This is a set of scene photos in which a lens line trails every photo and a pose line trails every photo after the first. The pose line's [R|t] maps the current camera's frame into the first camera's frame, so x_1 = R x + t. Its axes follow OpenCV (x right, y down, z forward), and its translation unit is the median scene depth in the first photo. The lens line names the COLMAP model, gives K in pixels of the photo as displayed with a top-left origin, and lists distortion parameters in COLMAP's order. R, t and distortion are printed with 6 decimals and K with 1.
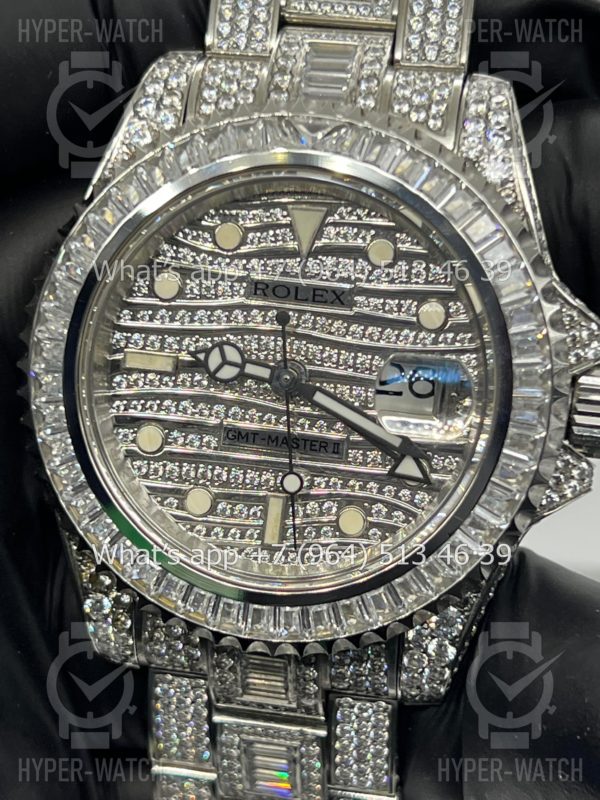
lens RADIAL K [[1880.6, 0, 298.5], [0, 1880.6, 396.0], [0, 0, 1]] dist [0.331177, 0.000000]
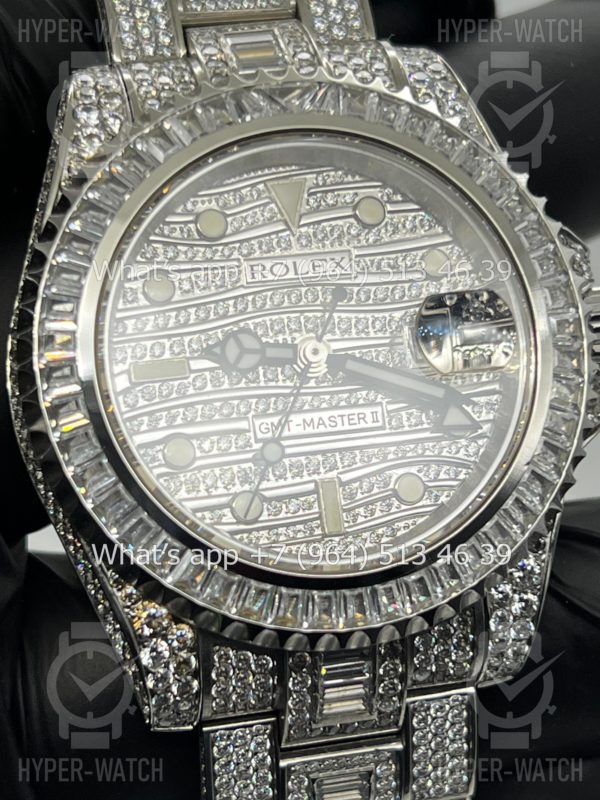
lens RADIAL K [[1880.6, 0, 292.5], [0, 1880.6, 394.6], [0, 0, 1]] dist [0.331177, 0.000000]
pose [[0.912746, -0.180494, 0.366493, -0.355965], [0.247960, 0.957725, -0.145871, 0.141974], [-0.324670, 0.224019, 0.918915, 0.138075]]
